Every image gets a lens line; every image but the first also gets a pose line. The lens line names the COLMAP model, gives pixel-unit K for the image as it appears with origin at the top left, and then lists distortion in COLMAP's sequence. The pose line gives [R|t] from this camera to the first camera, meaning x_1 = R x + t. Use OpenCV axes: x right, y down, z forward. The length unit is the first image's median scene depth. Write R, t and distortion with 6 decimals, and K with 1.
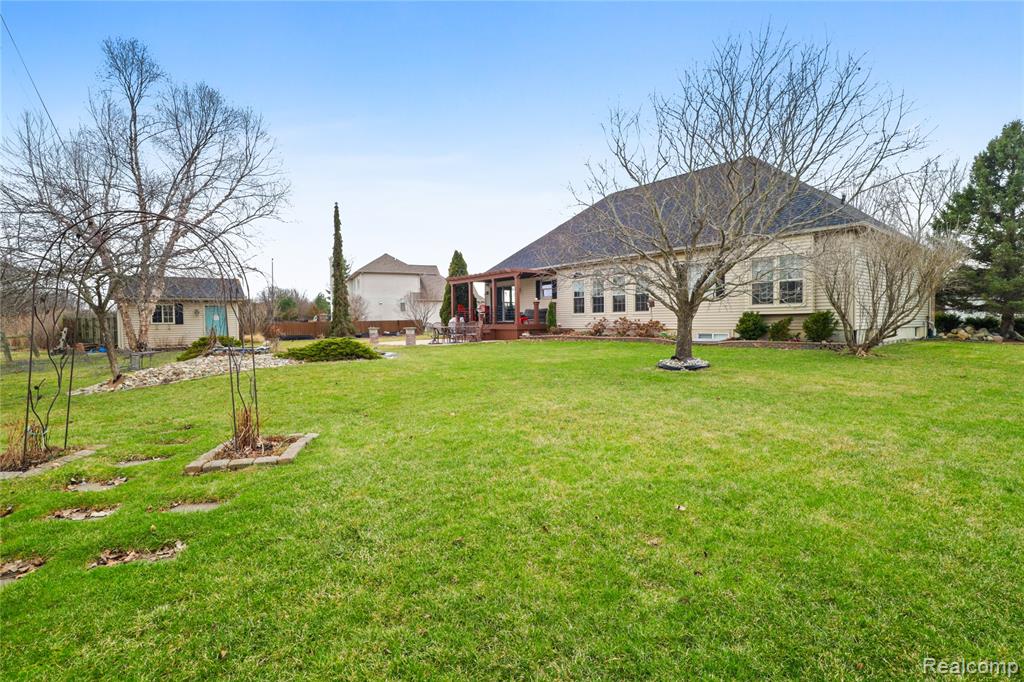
lens RADIAL K [[475.3, 0, 514.0], [0, 475.3, 351.9], [0, 0, 1]] dist [-0.025699, 0.000745]
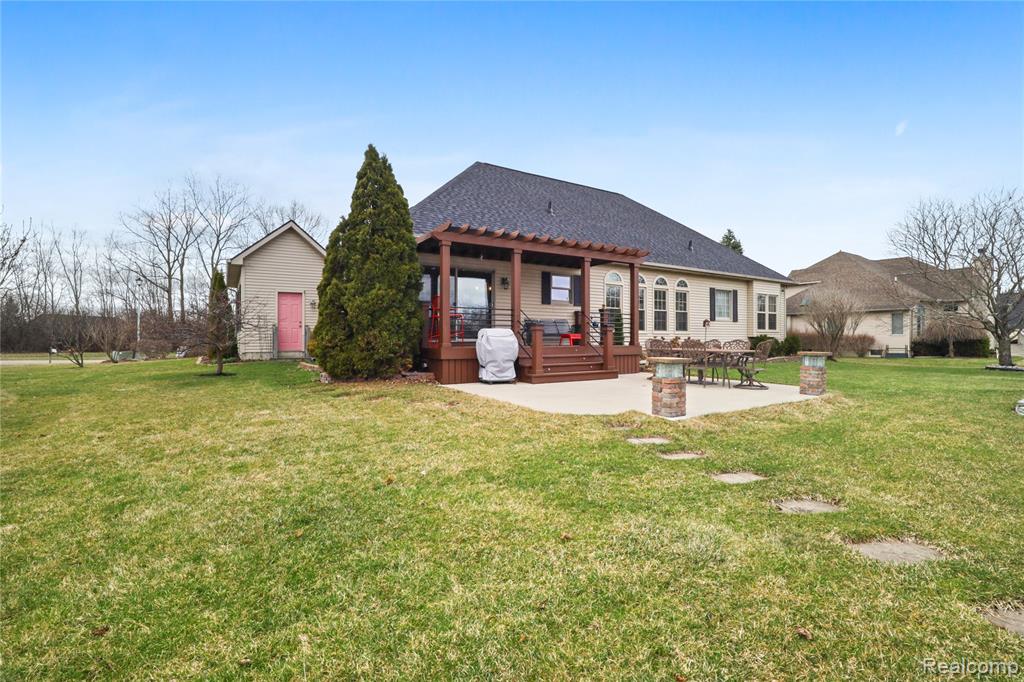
lens RADIAL K [[488.3, 0, 549.2], [0, 488.3, 335.1], [0, 0, 1]] dist [-0.000642, 0.000144]
pose [[0.065058, -0.000636, 0.997881, -0.586454], [0.046771, 0.998903, -0.002413, -0.074552], [-0.996785, 0.046829, 0.065017, 1.018191]]
